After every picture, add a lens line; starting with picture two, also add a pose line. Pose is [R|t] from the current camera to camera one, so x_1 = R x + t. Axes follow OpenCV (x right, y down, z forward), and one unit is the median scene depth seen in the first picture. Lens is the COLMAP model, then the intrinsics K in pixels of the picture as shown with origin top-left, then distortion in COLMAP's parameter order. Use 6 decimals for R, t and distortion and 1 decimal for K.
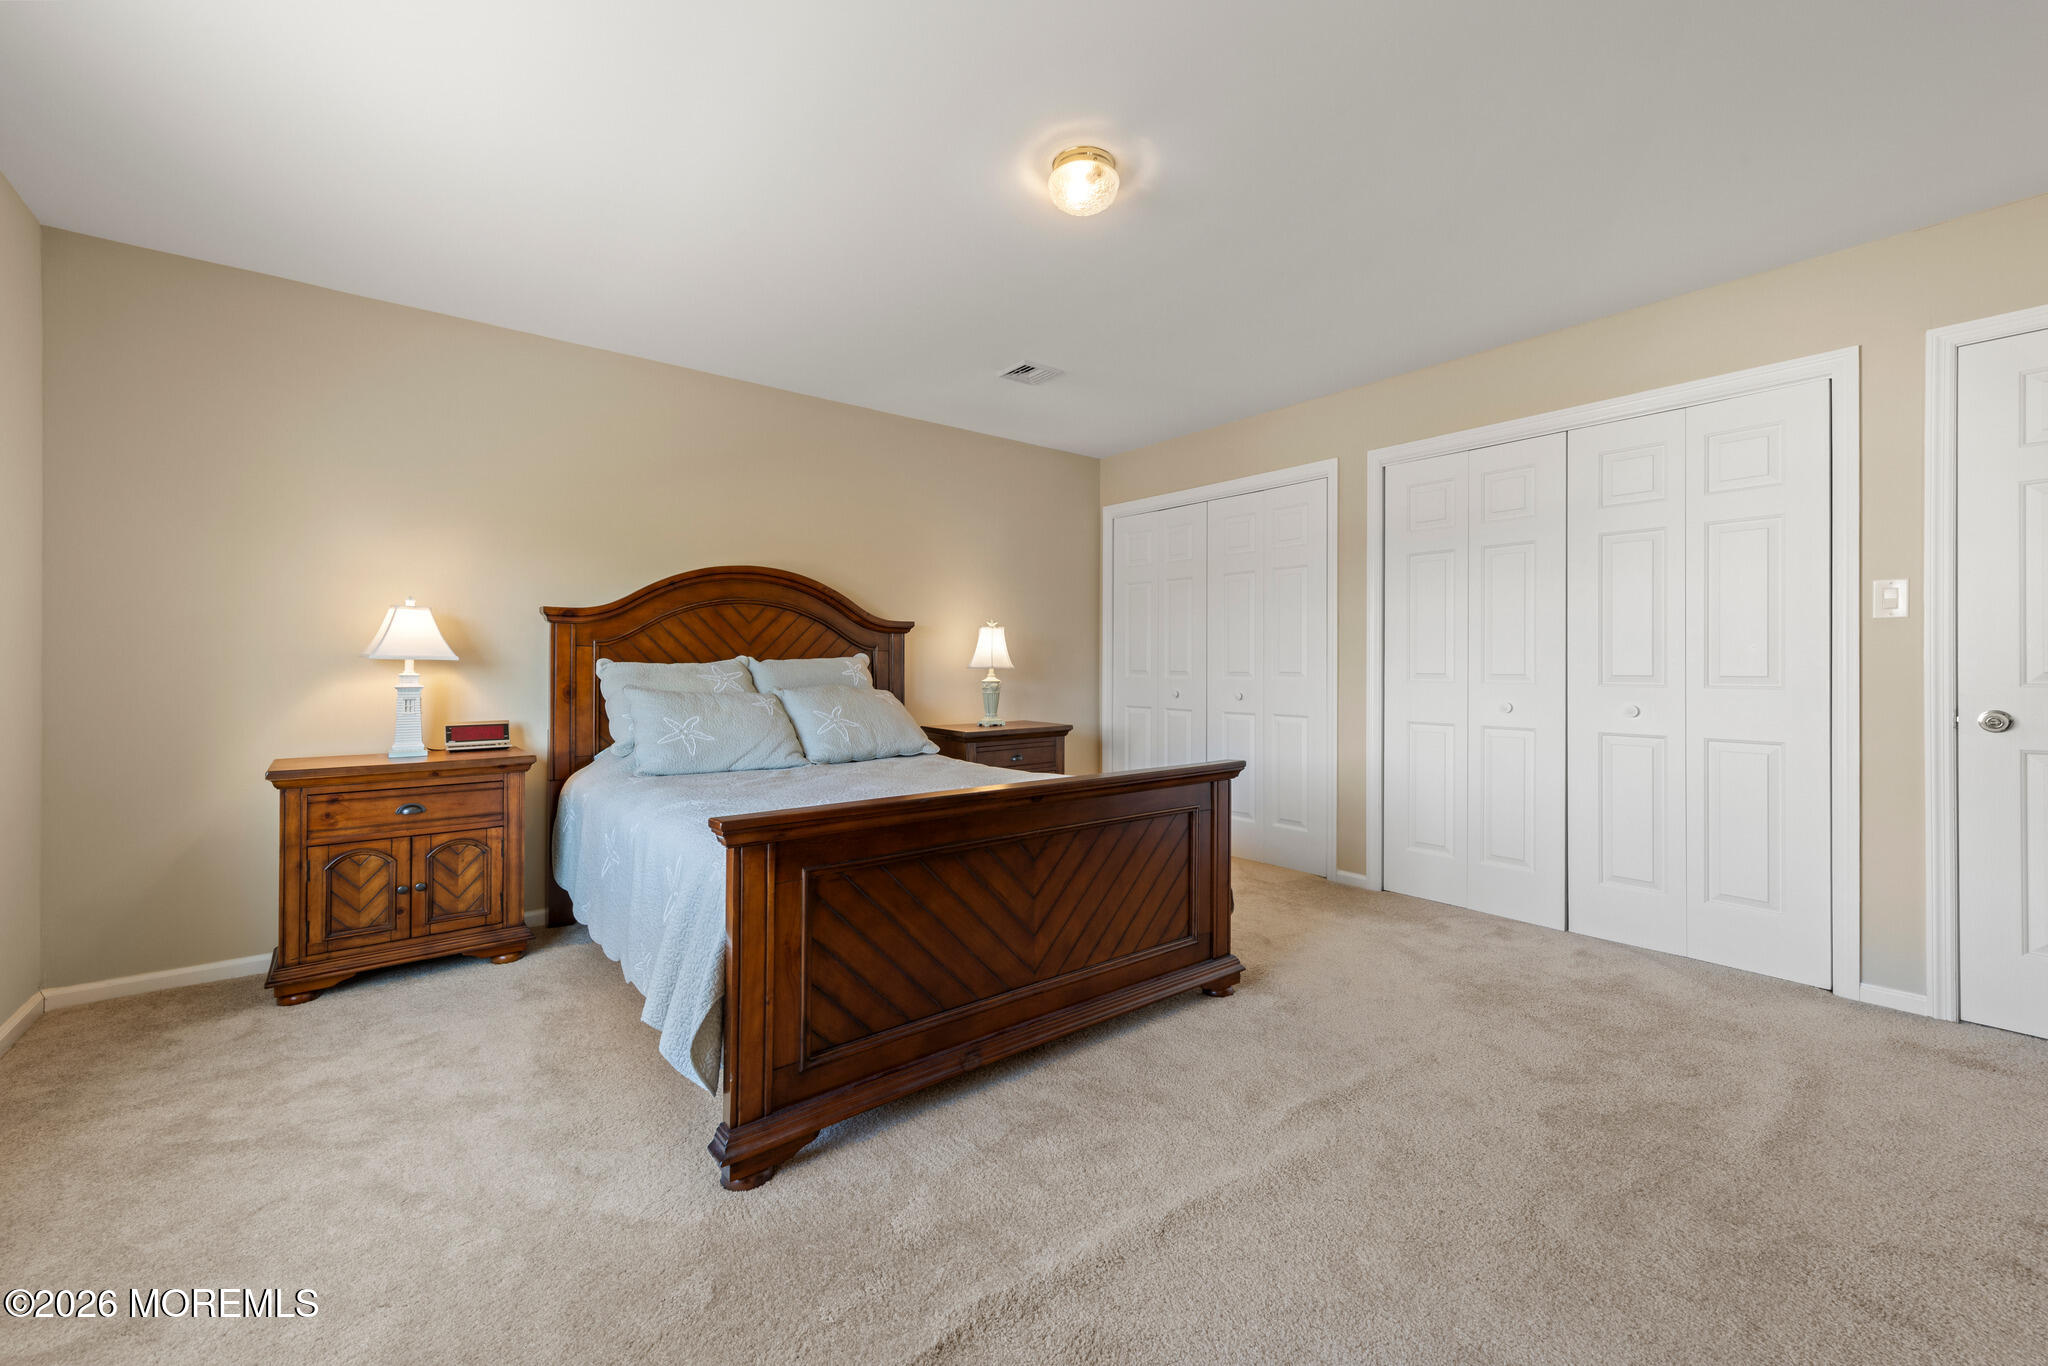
lens RADIAL K [[804.0, 0, 1044.2], [0, 804.0, 666.6], [0, 0, 1]] dist [0.025576, 0.000264]
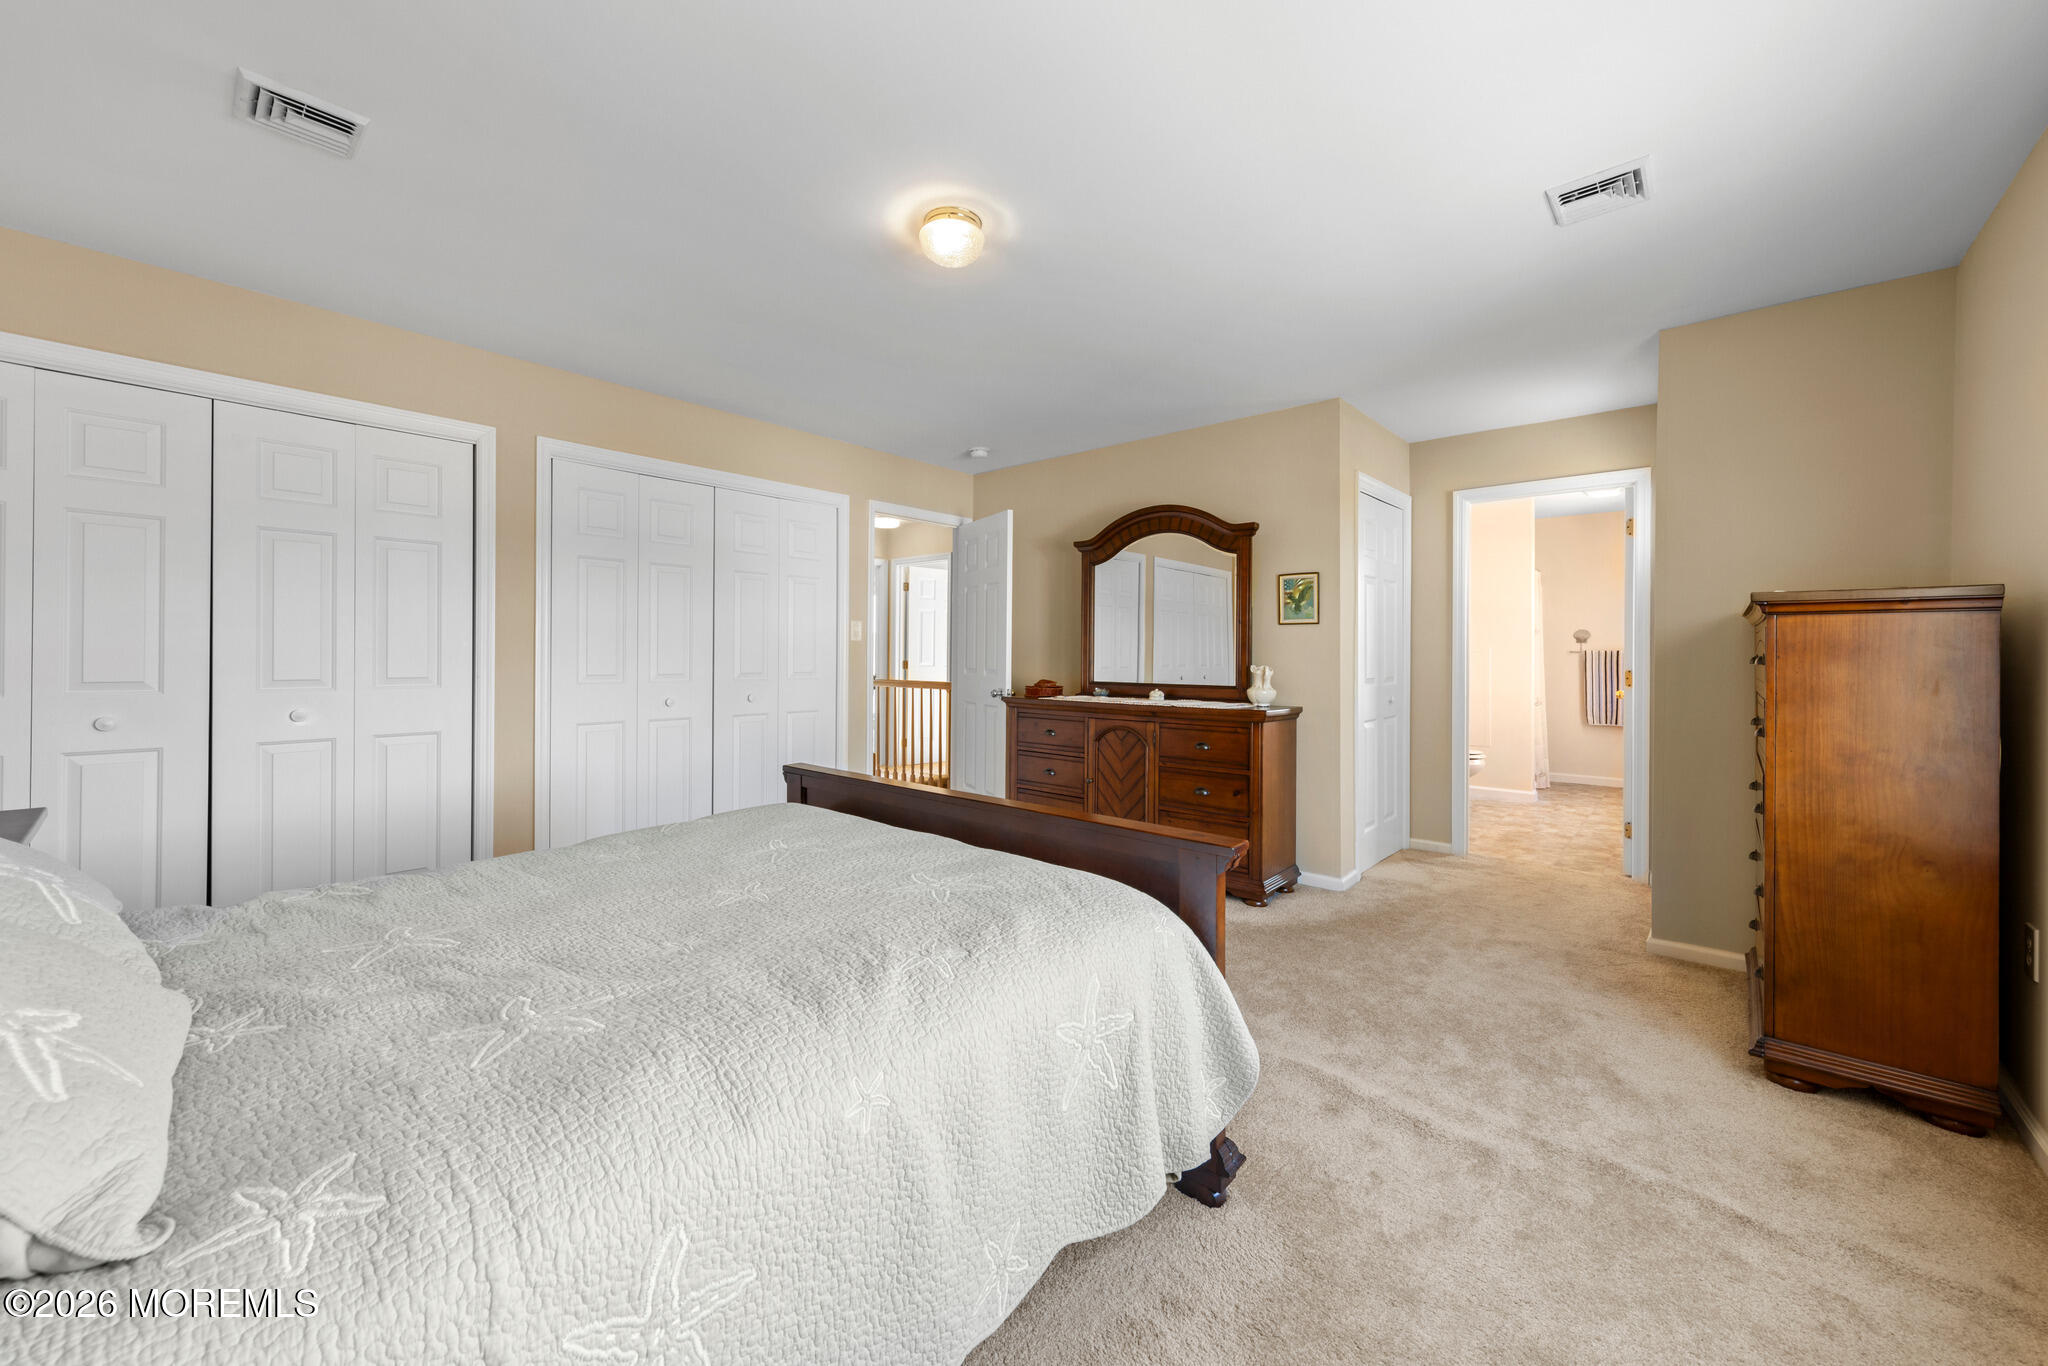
lens RADIAL K [[804.0, 0, 1044.2], [0, 804.0, 666.6], [0, 0, 1]] dist [0.025576, 0.000264]
pose [[-0.174048, -0.023957, 0.984446, -0.655145], [-0.002960, 0.999712, 0.023805, -0.030646], [-0.984733, 0.001229, -0.174069, 0.636647]]
